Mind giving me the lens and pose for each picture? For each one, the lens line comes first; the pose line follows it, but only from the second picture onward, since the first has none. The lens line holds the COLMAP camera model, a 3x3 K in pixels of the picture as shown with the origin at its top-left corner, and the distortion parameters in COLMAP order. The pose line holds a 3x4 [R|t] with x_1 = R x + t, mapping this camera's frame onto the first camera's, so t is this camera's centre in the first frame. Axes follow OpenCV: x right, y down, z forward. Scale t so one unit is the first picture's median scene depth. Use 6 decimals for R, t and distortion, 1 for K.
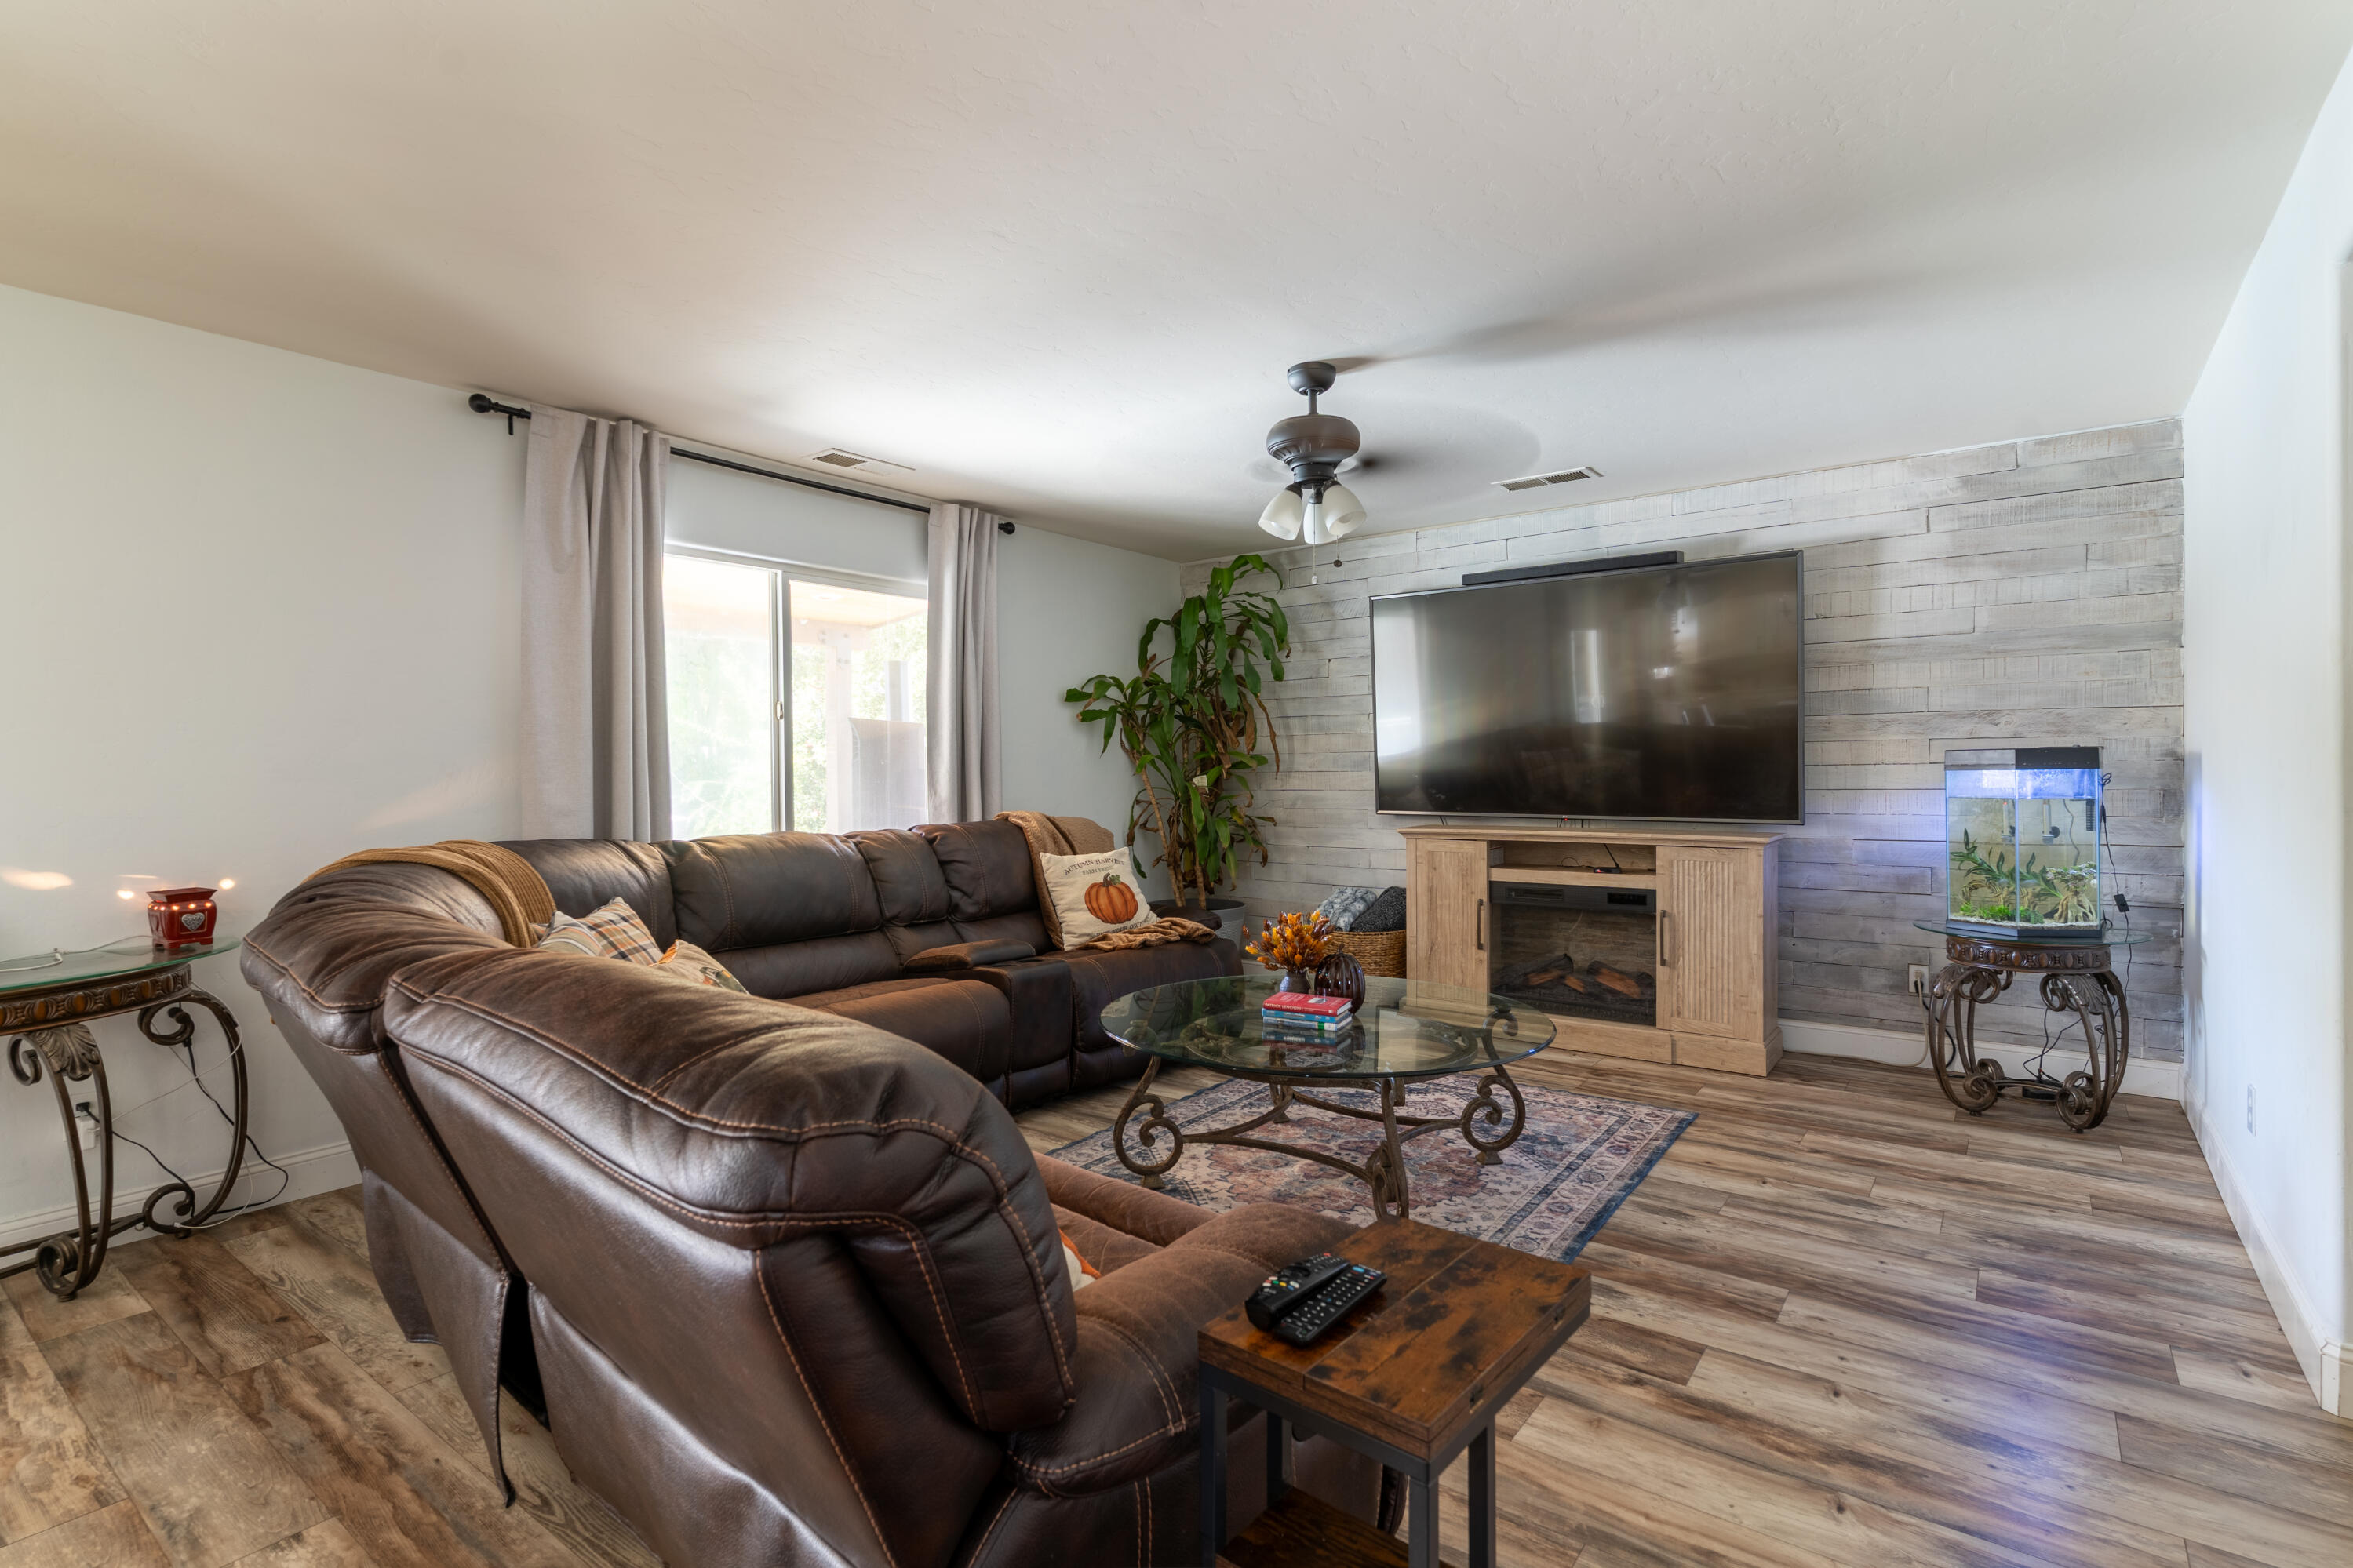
lens RADIAL K [[1123.4, 0, 1168.3], [0, 1123.4, 778.3], [0, 0, 1]] dist [0.003202, -0.000920]
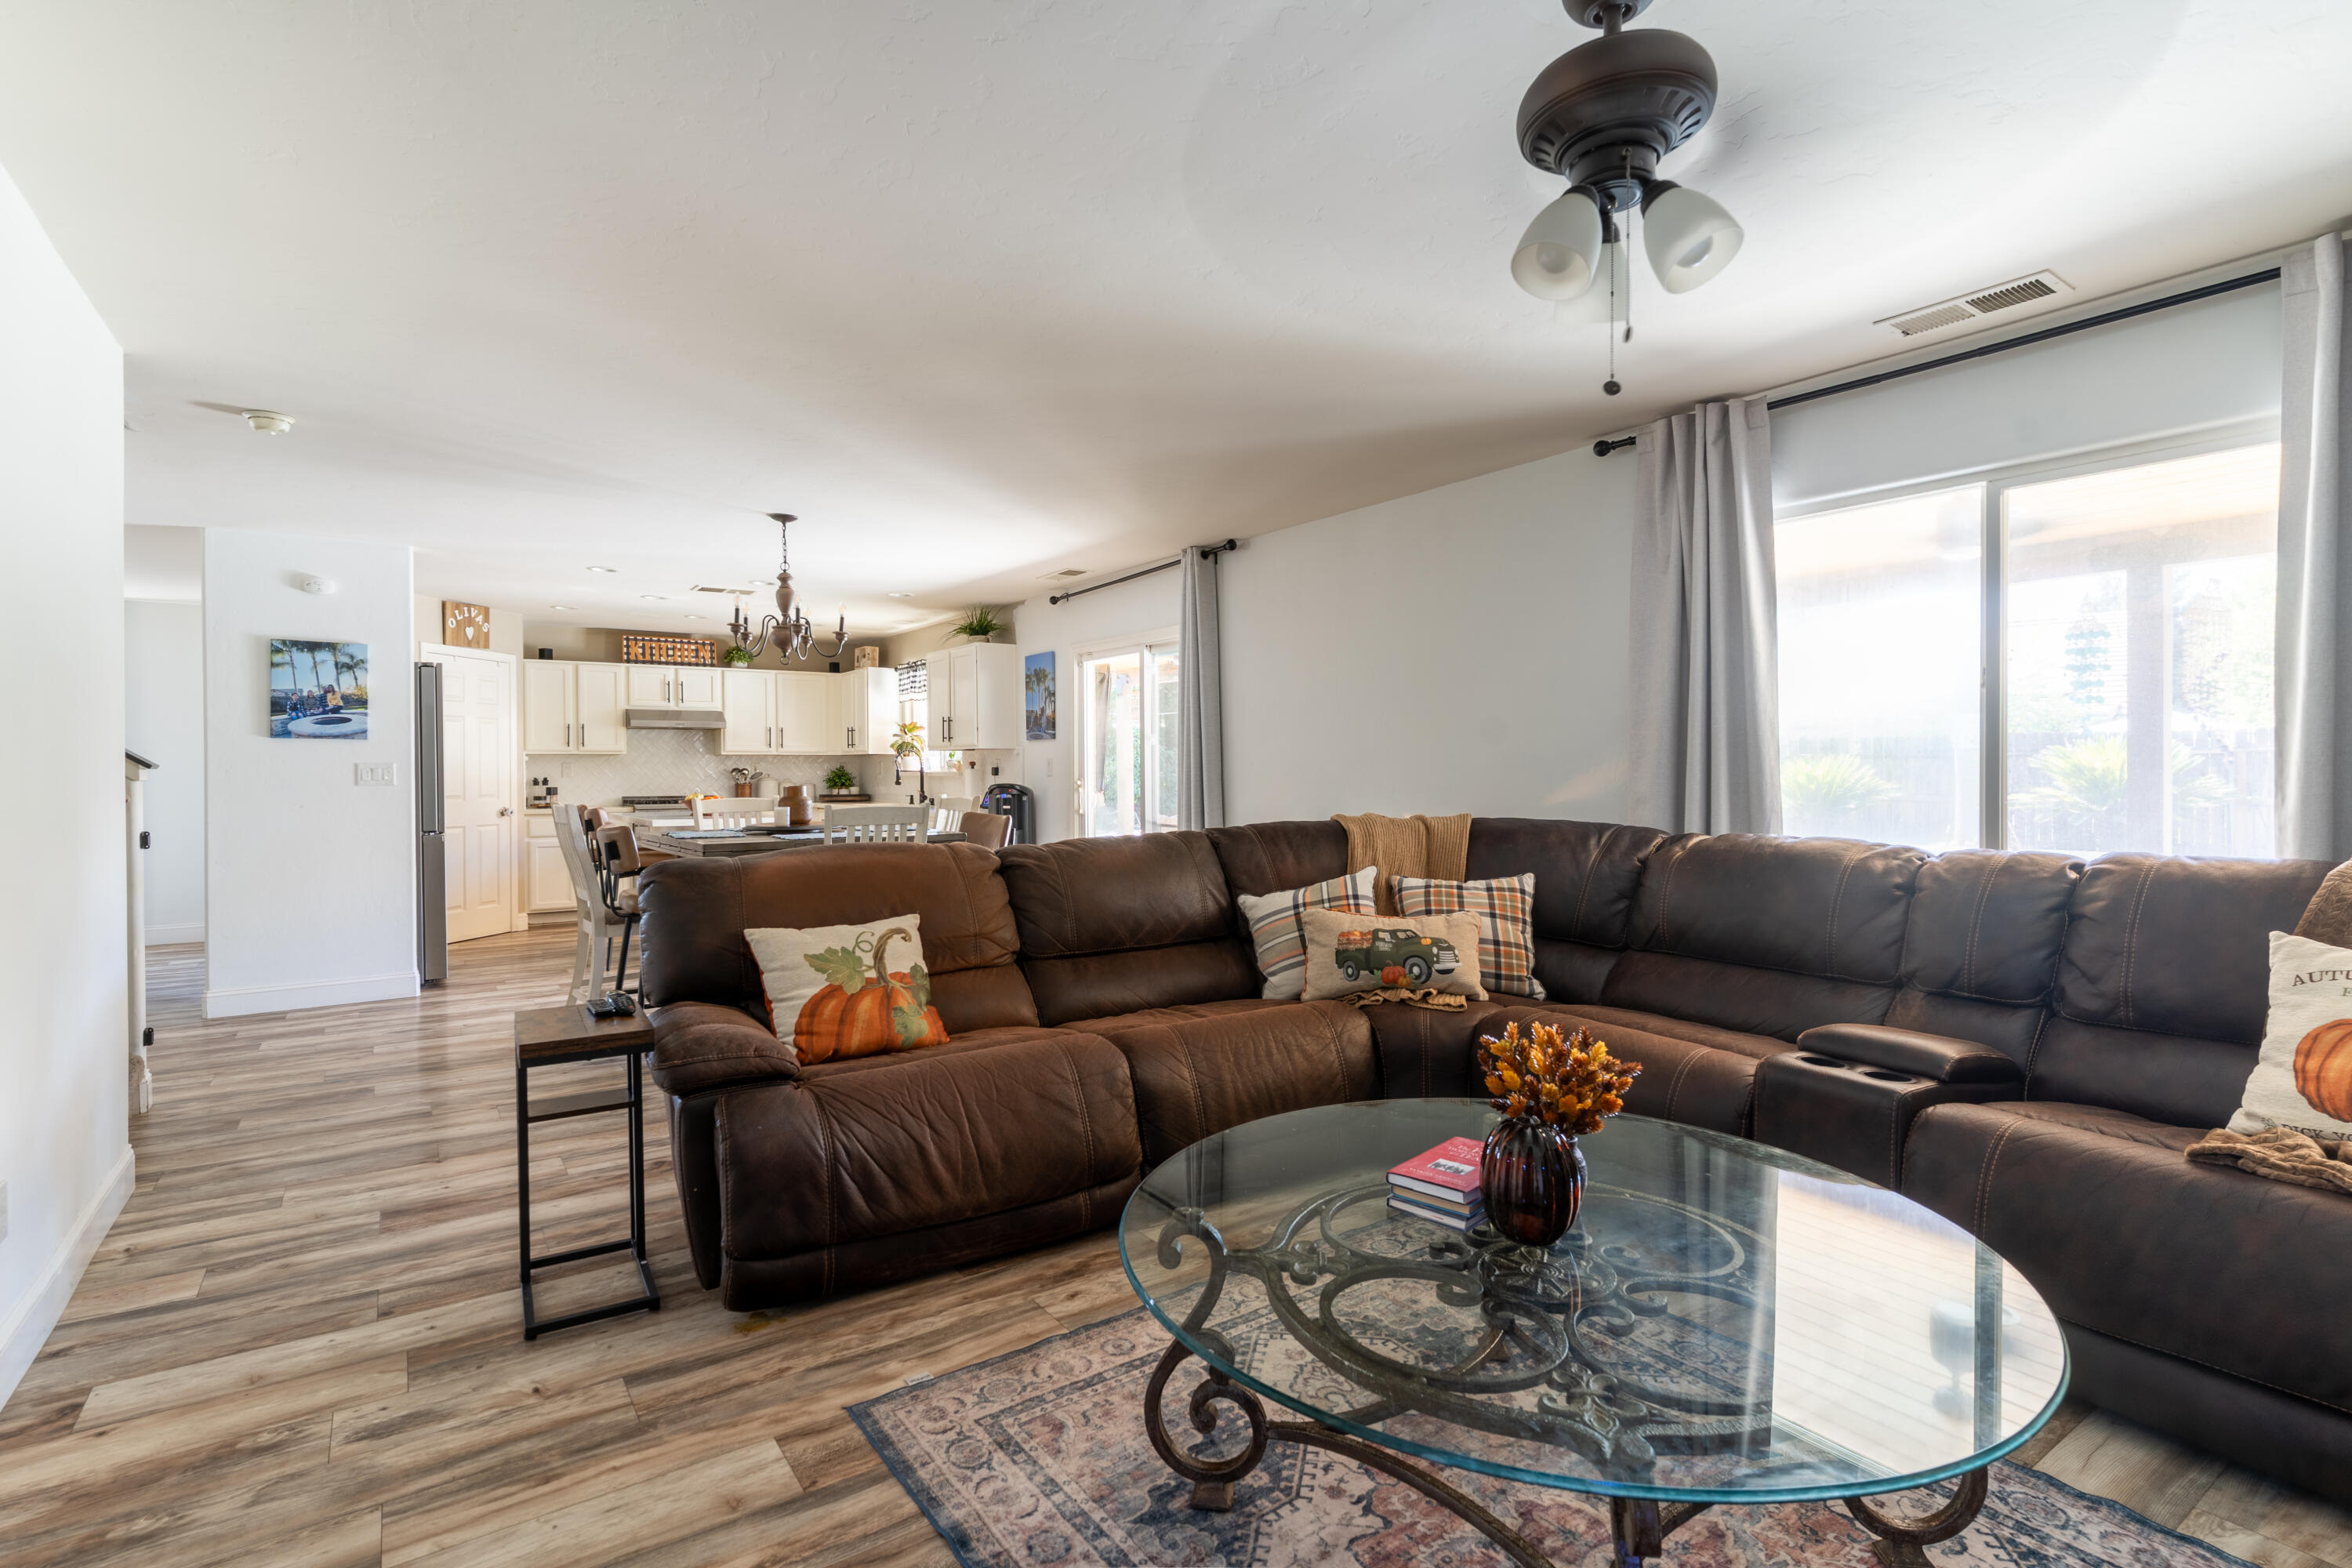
lens RADIAL K [[1123.1, 0, 1176.4], [0, 1123.1, 785.4], [0, 0, 1]] dist [0.003202, -0.000920]
pose [[-0.304906, 0.024011, -0.952080, 0.532346], [0.001796, 0.999695, 0.024636, -0.009290], [0.952381, 0.005802, -0.304856, 0.769207]]
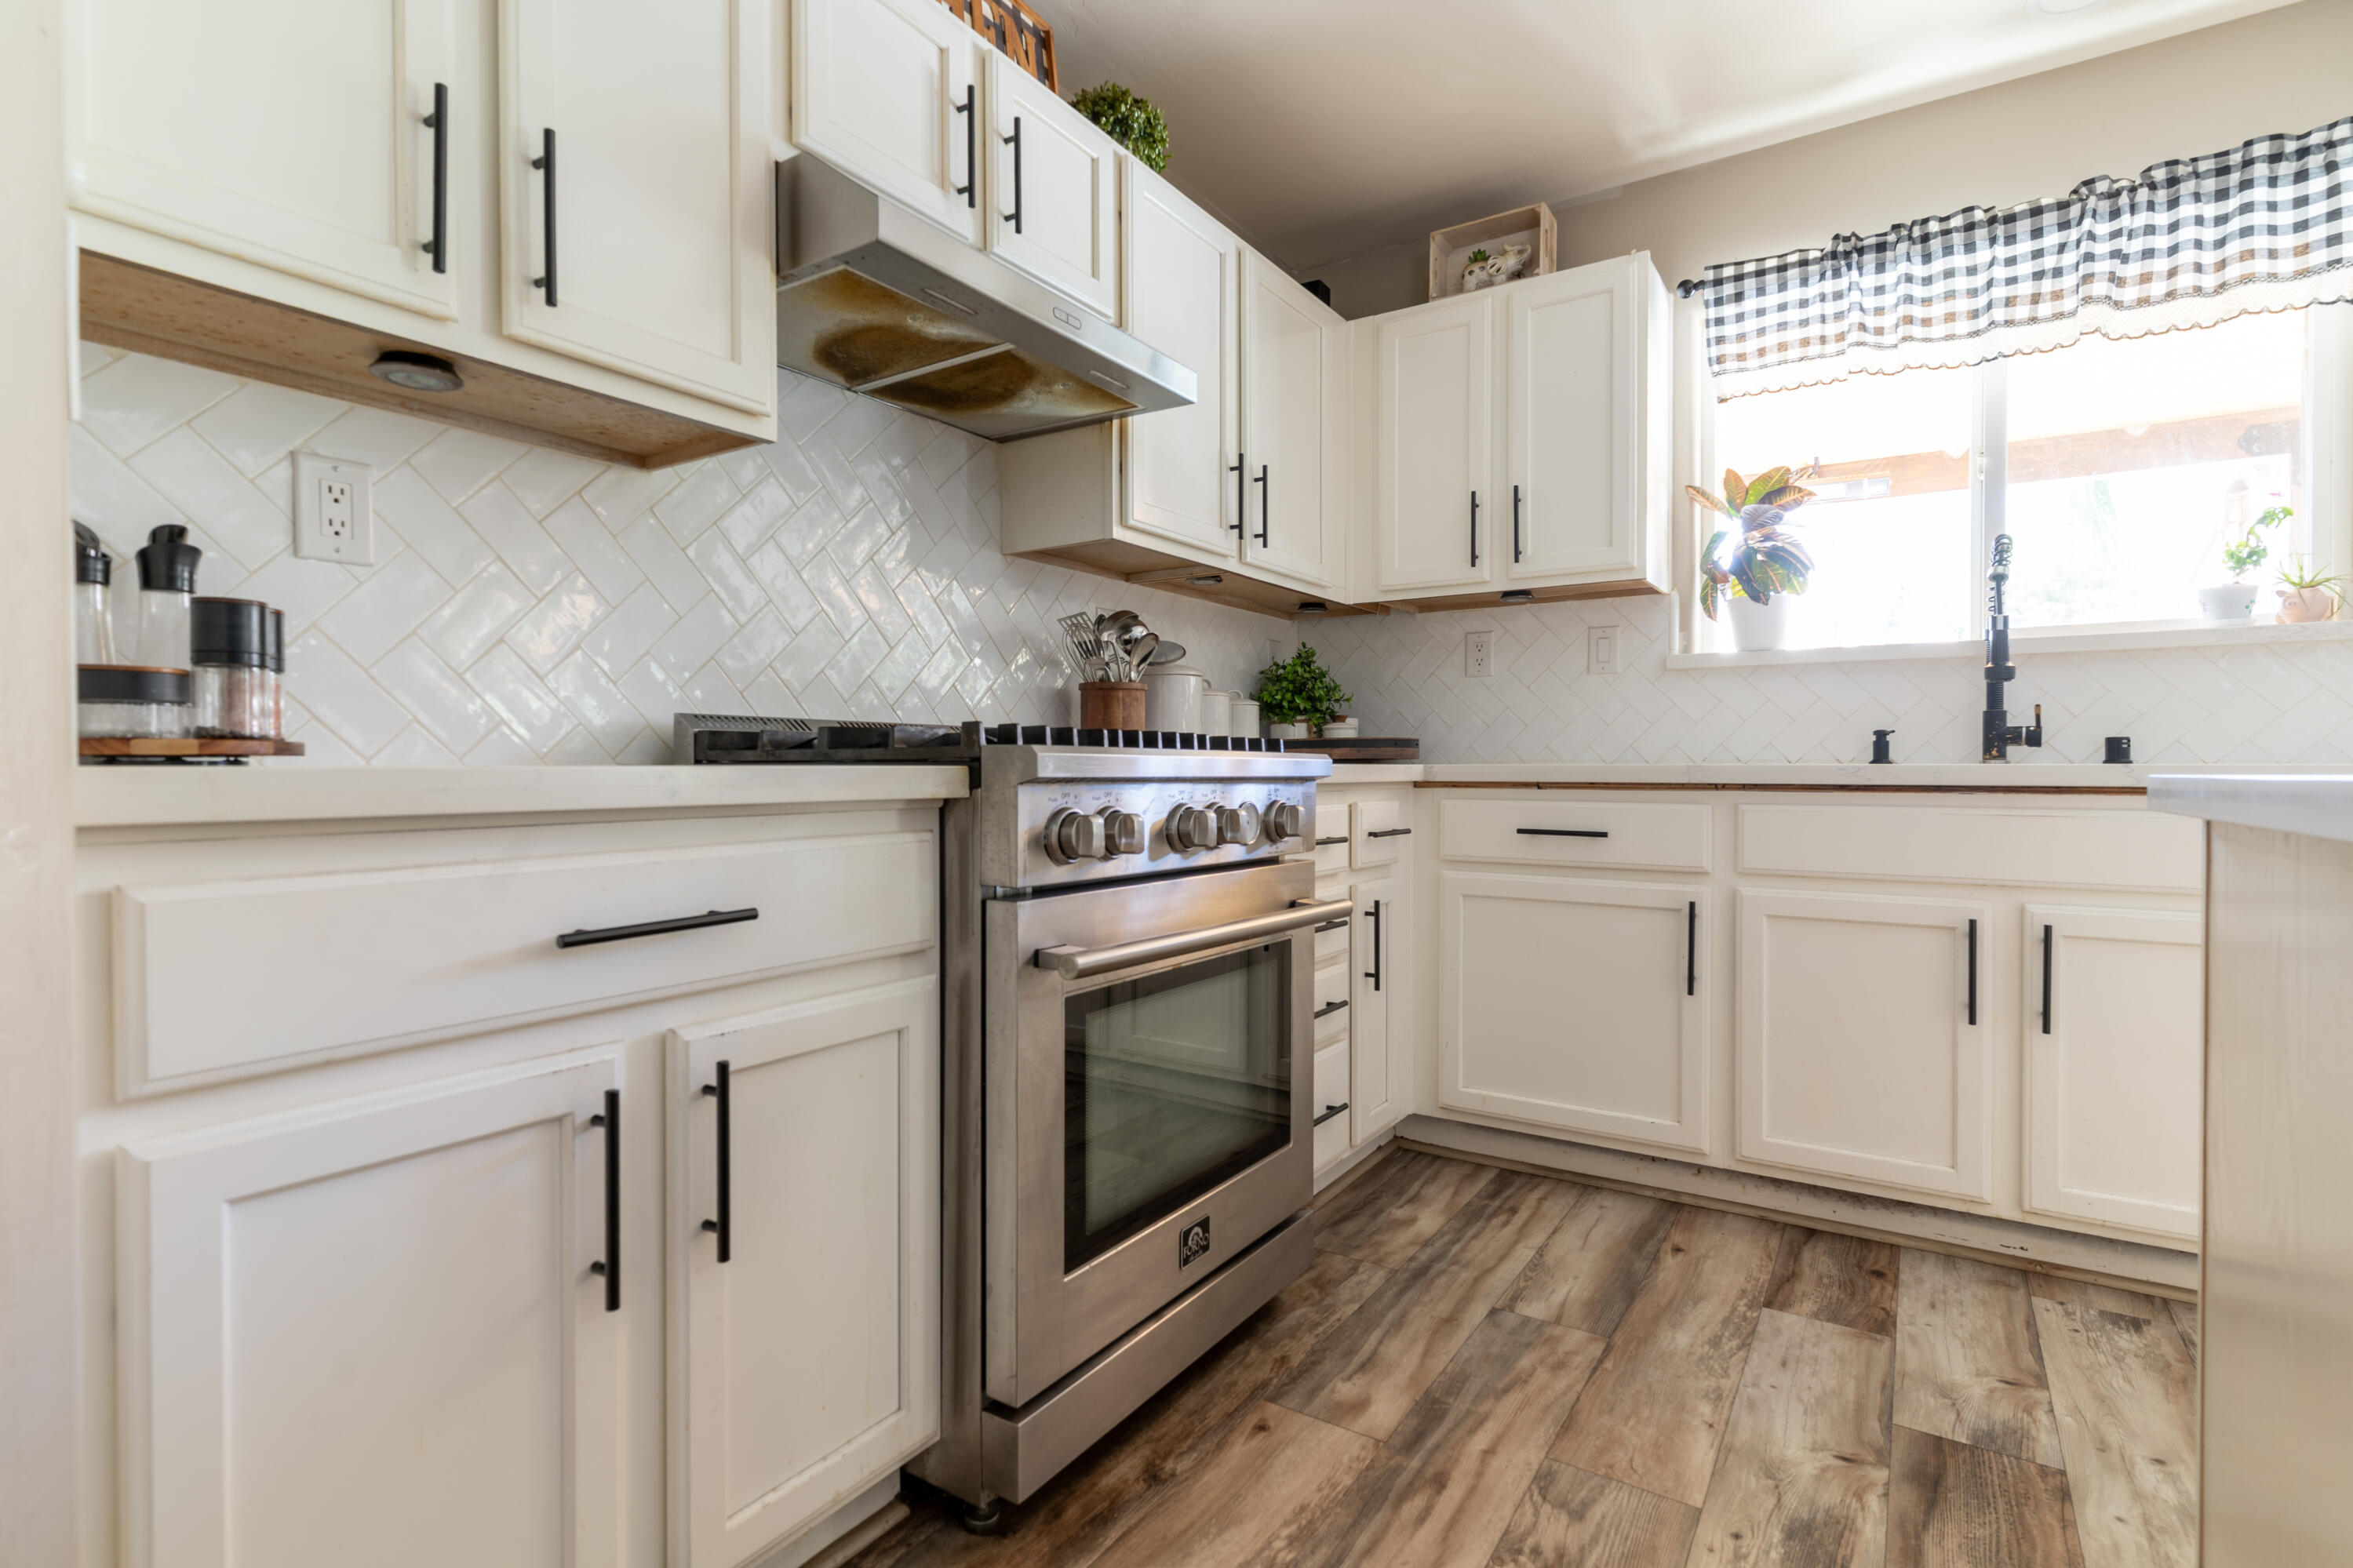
lens RADIAL K [[1123.4, 0, 1181.6], [0, 1123.4, 774.7], [0, 0, 1]] dist [0.003202, -0.000920]
pose [[0.064140, 0.018698, -0.997766, -0.863009], [-0.007570, 0.999805, 0.018250, 0.079391], [0.997912, 0.006382, 0.064269, -0.811741]]
